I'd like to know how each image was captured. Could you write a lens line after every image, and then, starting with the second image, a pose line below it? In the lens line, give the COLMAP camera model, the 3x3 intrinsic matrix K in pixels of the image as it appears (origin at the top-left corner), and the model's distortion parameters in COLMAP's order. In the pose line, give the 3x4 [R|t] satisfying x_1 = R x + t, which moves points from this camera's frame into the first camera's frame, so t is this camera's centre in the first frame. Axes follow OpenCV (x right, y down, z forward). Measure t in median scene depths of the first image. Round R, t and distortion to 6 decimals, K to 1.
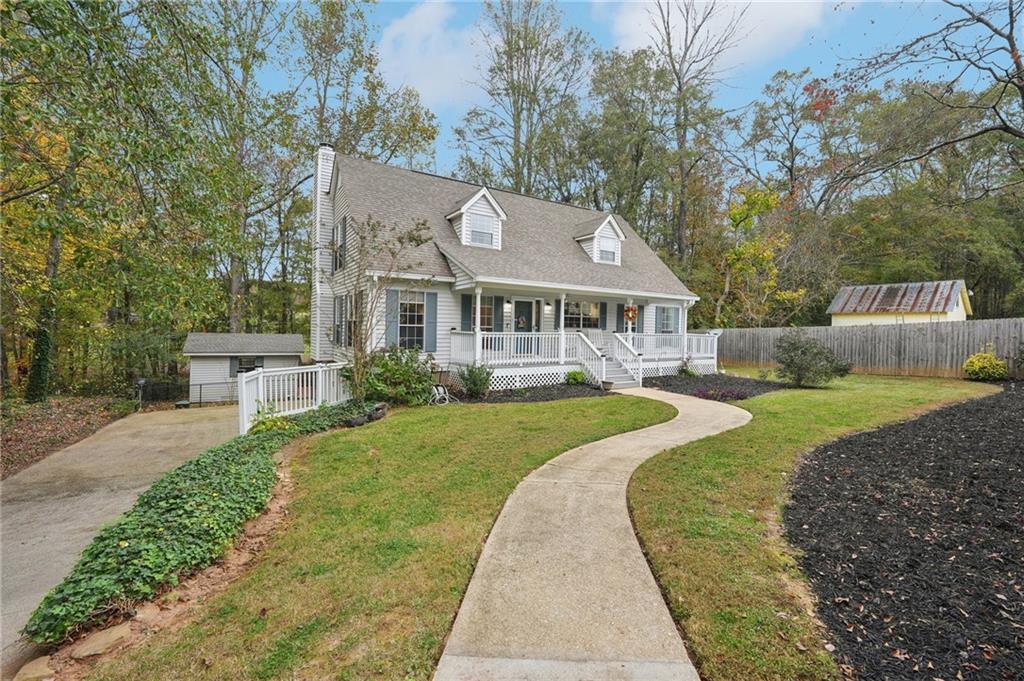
lens RADIAL K [[433.4, 0, 520.1], [0, 433.4, 332.7], [0, 0, 1]] dist [-0.004677, -0.000002]
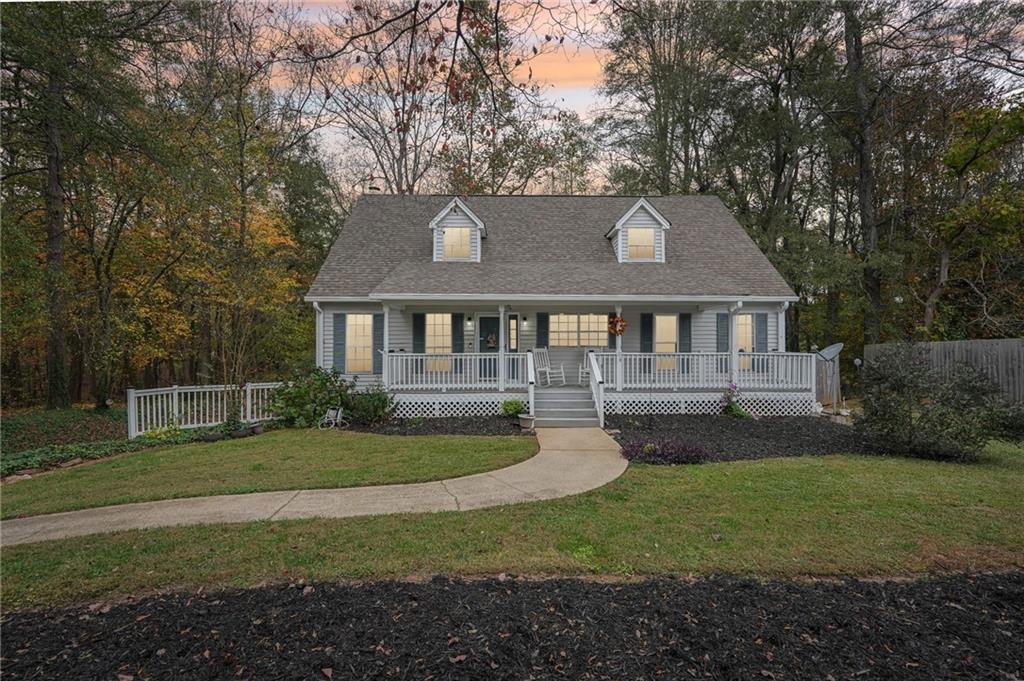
lens RADIAL K [[415.1, 0, 506.9], [0, 415.1, 344.0], [0, 0, 1]] dist [-0.000789, 0.000212]
pose [[0.845202, -0.024013, -0.533908, 0.395324], [0.010727, 0.999551, -0.027974, 0.003917], [0.534340, 0.017917, 0.845080, 0.257423]]
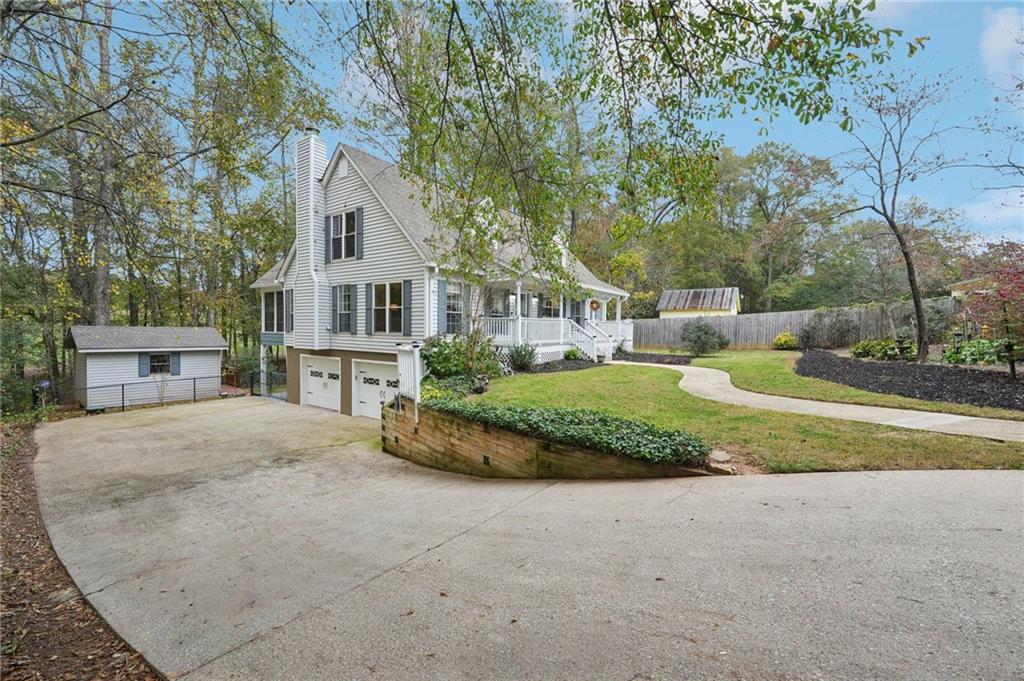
lens RADIAL K [[415.1, 0, 515.0], [0, 415.1, 337.2], [0, 0, 1]] dist [-0.000789, 0.000212]
pose [[0.928342, -0.016947, 0.371341, -0.359092], [0.010587, 0.999760, 0.019159, 0.020540], [-0.371577, -0.013855, 0.928299, -0.051687]]
